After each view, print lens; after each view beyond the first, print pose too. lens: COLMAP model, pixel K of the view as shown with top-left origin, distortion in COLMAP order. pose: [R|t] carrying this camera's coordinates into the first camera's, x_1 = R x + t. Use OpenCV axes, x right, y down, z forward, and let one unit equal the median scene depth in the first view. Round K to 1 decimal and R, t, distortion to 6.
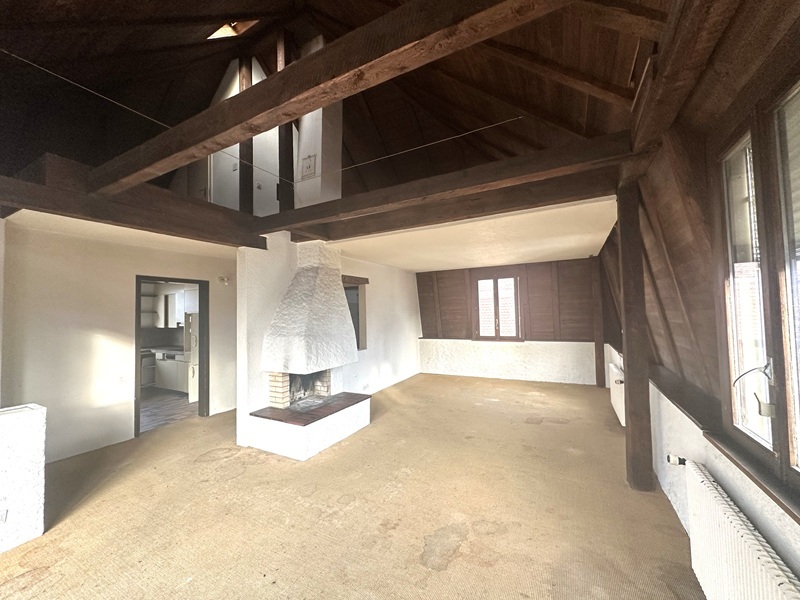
lens RADIAL K [[319.2, 0, 397.8], [0, 319.2, 300.3], [0, 0, 1]] dist [-0.002813, -0.000377]
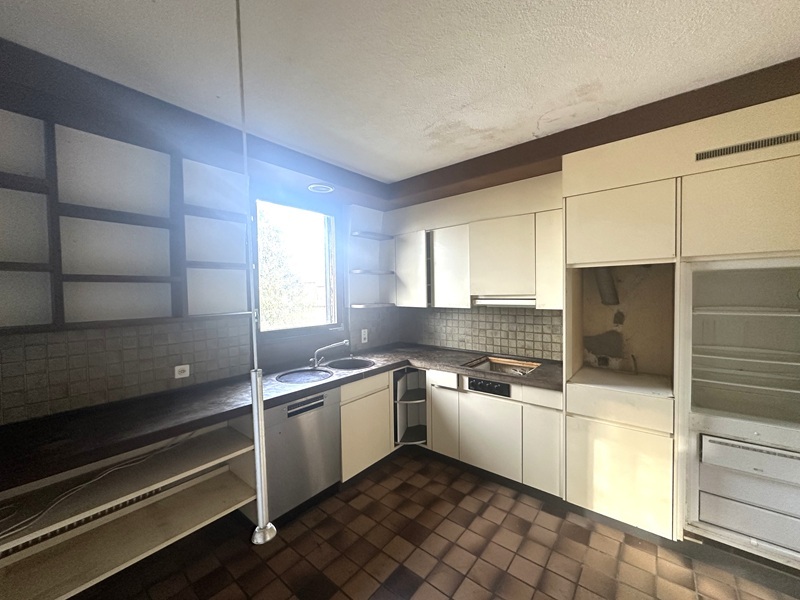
lens RADIAL K [[319.2, 0, 397.8], [0, 319.2, 300.3], [0, 0, 1]] dist [-0.002813, -0.000377]
pose [[0.980600, 0.011345, -0.195690, -0.713839], [0.003306, 0.997225, 0.074380, 0.046244], [0.195991, -0.073584, 0.977841, 0.594892]]
